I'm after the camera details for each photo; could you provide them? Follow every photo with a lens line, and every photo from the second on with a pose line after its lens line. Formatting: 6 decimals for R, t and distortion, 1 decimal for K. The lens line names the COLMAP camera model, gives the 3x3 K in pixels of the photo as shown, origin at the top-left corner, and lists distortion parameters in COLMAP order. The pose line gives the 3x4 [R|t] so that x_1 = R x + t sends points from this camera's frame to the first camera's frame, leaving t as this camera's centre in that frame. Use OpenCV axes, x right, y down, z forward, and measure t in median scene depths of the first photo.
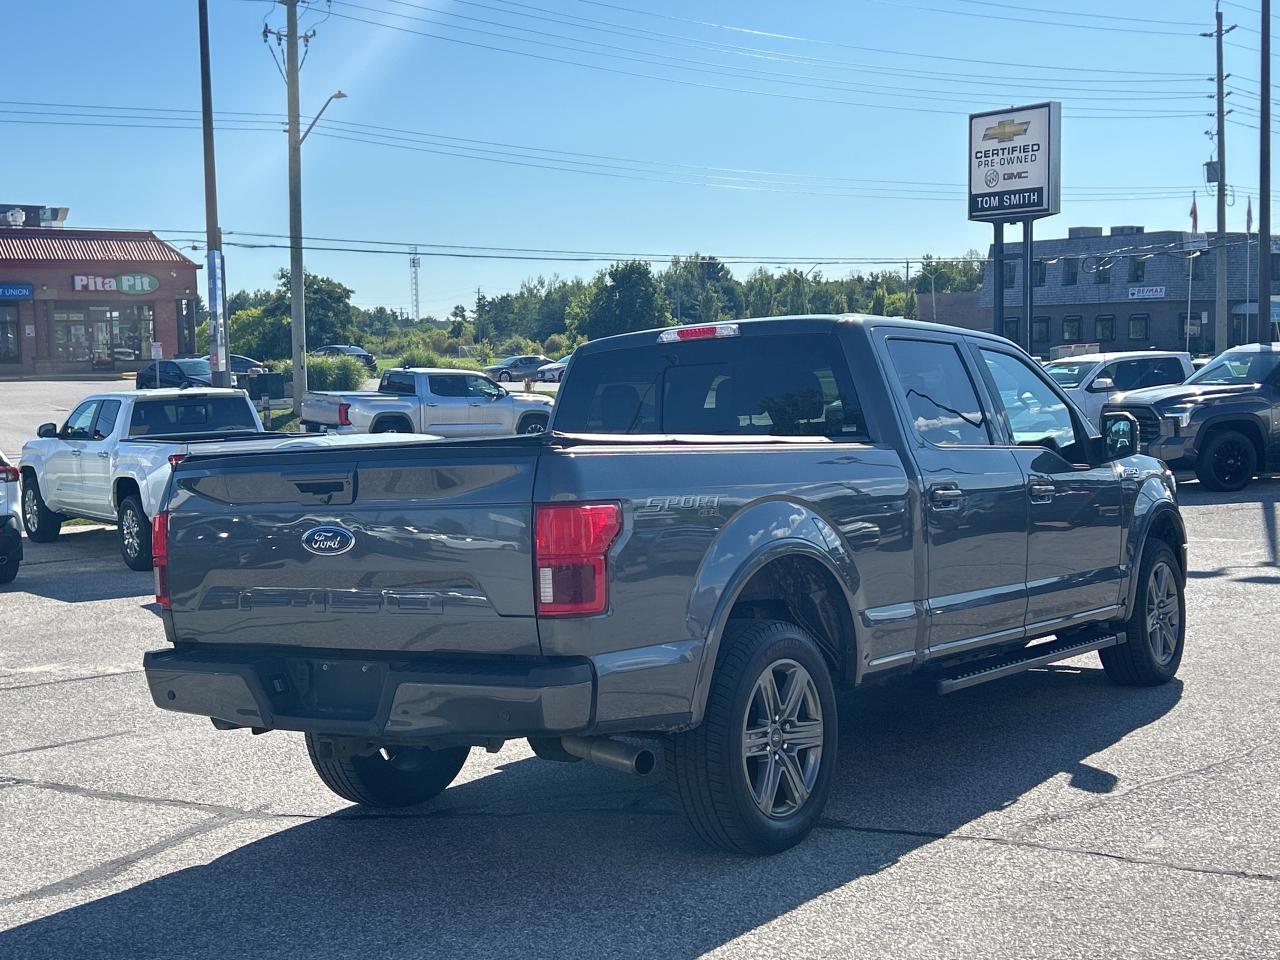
lens RADIAL K [[1734.1, 0, 640.0], [0, 1734.1, 481.0], [0, 0, 1]] dist [0.084898, 0.000000]
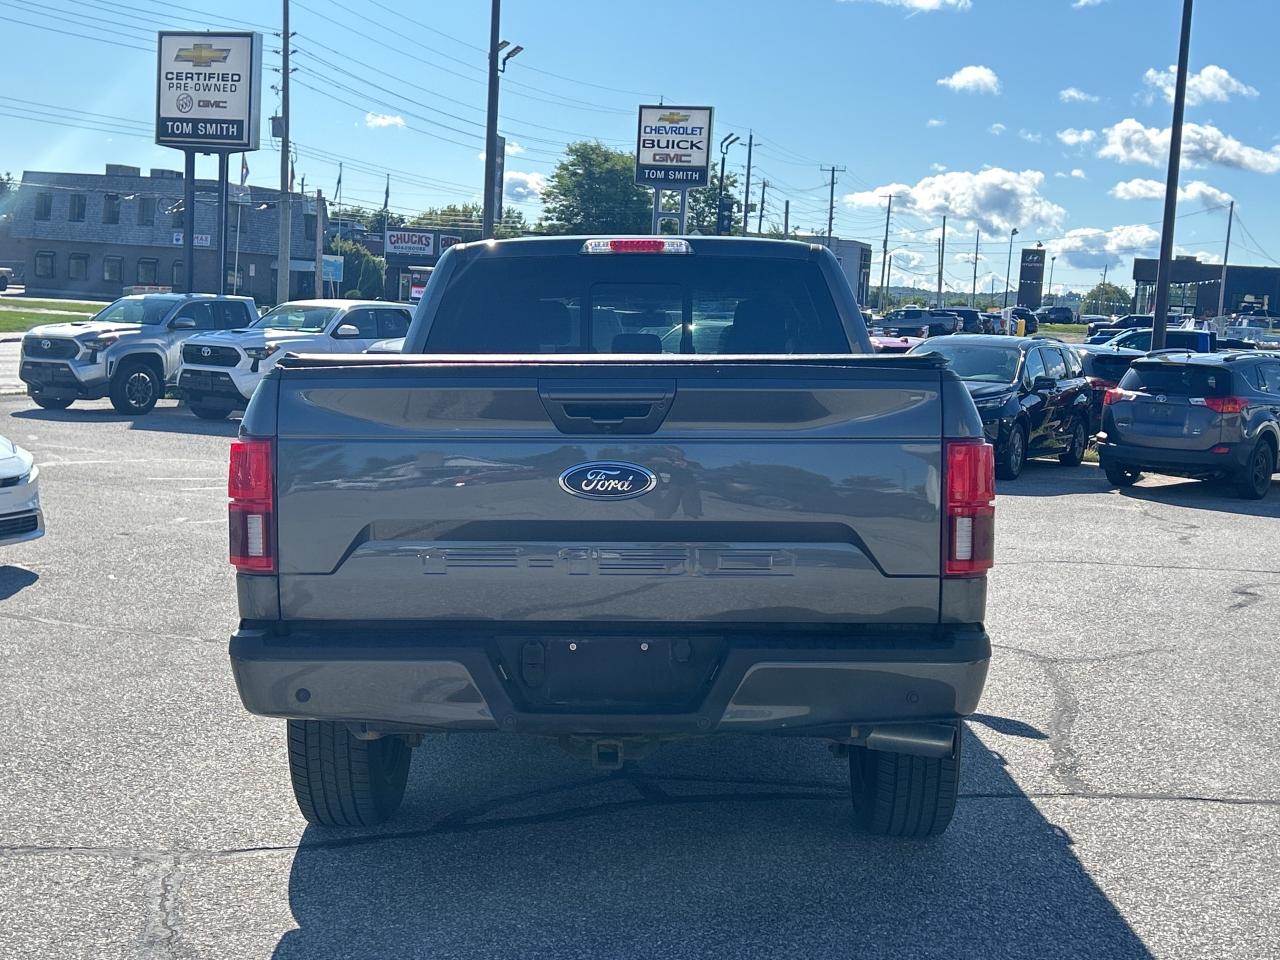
lens RADIAL K [[1734.1, 0, 639.9], [0, 1734.1, 485.7], [0, 0, 1]] dist [0.084898, 0.000000]
pose [[0.834607, 0.012450, 0.550705, -0.111635], [-0.030218, 0.999274, 0.023206, 0.003536], [-0.550016, -0.036009, 0.834377, 0.068620]]
